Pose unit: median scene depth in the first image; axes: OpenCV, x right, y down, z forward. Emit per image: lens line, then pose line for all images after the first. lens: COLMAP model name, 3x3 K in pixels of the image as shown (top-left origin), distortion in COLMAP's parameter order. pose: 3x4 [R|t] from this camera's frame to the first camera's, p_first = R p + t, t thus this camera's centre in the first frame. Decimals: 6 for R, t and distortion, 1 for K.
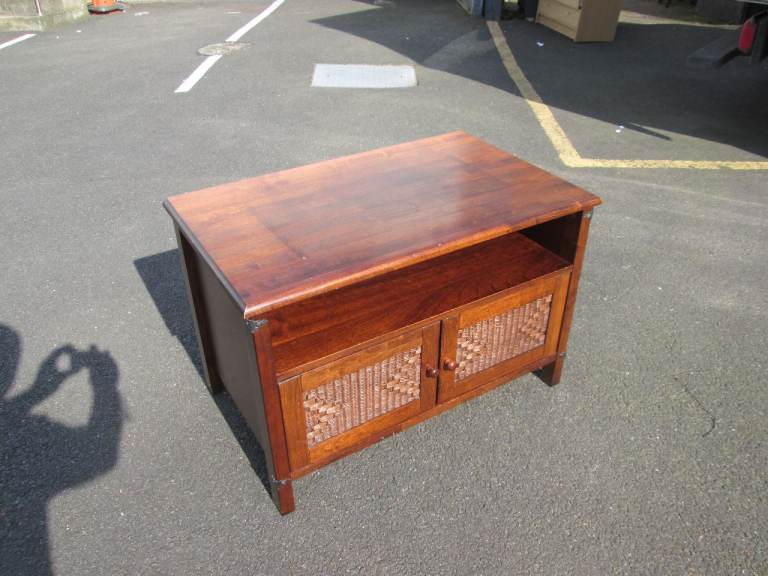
lens RADIAL K [[640.0, 0, 388.0], [0, 640.0, 292.1], [0, 0, 1]] dist [-0.048779, 0.013625]
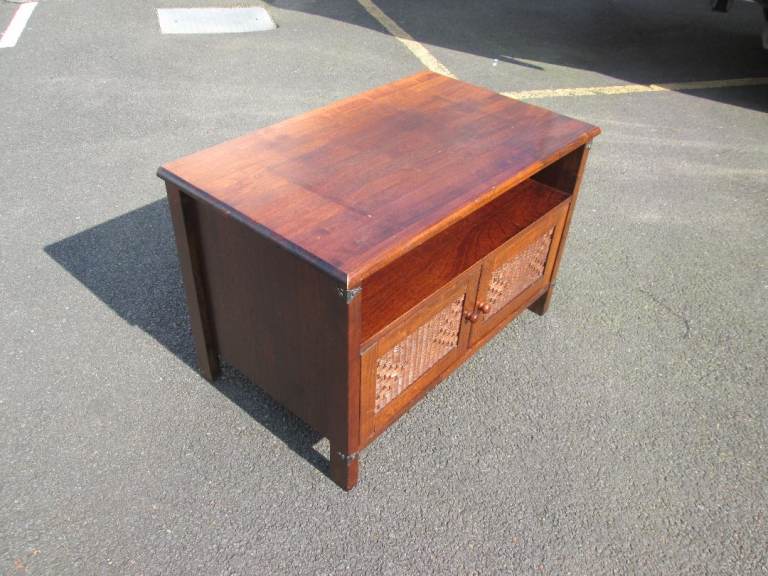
lens RADIAL K [[640.0, 0, 388.0], [0, 640.0, 292.1], [0, 0, 1]] dist [-0.048779, 0.013625]
pose [[0.954724, -0.144999, 0.259763, -0.212620], [0.123406, 0.987537, 0.097679, -0.018834], [-0.270689, -0.061200, 0.960720, 0.058784]]
